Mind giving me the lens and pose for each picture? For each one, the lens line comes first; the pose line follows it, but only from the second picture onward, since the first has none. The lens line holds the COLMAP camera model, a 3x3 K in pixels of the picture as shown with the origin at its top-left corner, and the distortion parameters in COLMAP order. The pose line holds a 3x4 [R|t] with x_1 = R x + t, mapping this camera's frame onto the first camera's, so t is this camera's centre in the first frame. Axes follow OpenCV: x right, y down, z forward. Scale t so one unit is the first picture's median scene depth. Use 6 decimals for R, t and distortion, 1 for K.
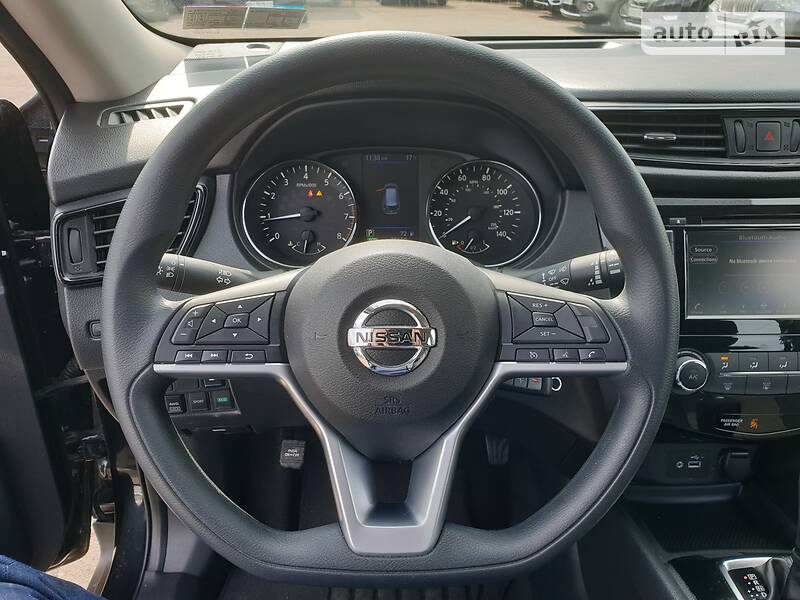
lens RADIAL K [[625.5, 0, 400.0], [0, 625.5, 300.0], [0, 0, 1]] dist [0.014952, -0.001576]
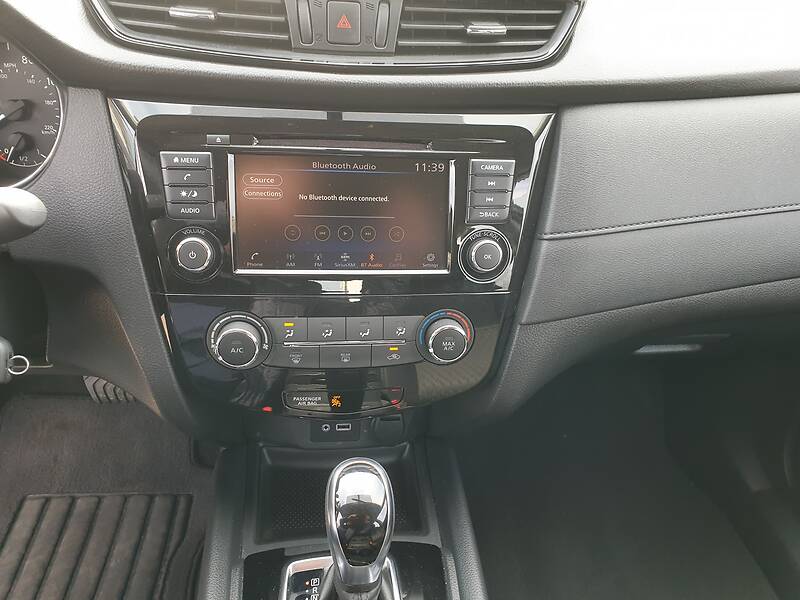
lens RADIAL K [[625.5, 0, 400.0], [0, 625.5, 300.0], [0, 0, 1]] dist [0.014952, -0.001576]
pose [[0.993923, 0.008234, 0.109765, 0.569740], [-0.027559, 0.984052, 0.175734, -0.075980], [-0.106568, -0.177691, 0.978299, 0.238851]]
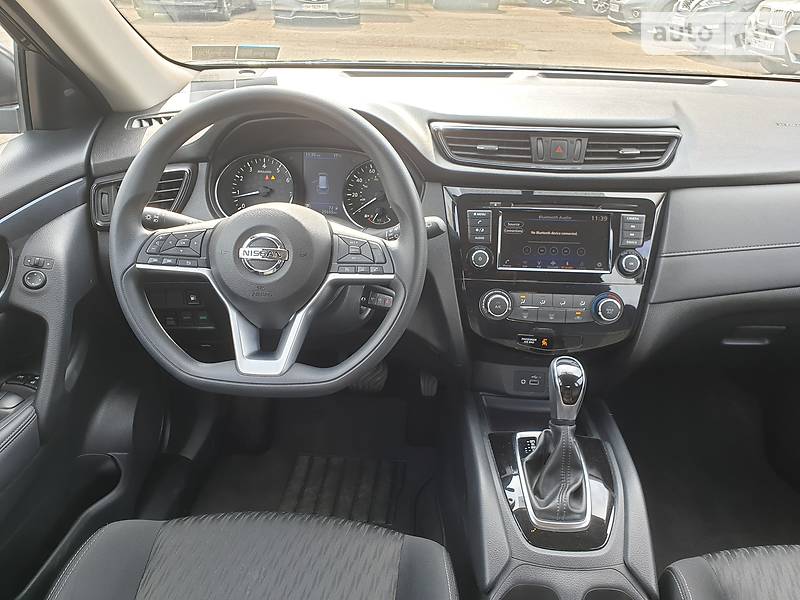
lens RADIAL K [[615.7, 0, 406.9], [0, 615.7, 298.6], [0, 0, 1]] dist [0.010026, -0.003495]
pose [[0.997029, 0.047340, -0.060762, 0.329039], [-0.046958, 0.998867, 0.007703, 0.098898], [0.061058, -0.004827, 0.998123, -0.484468]]
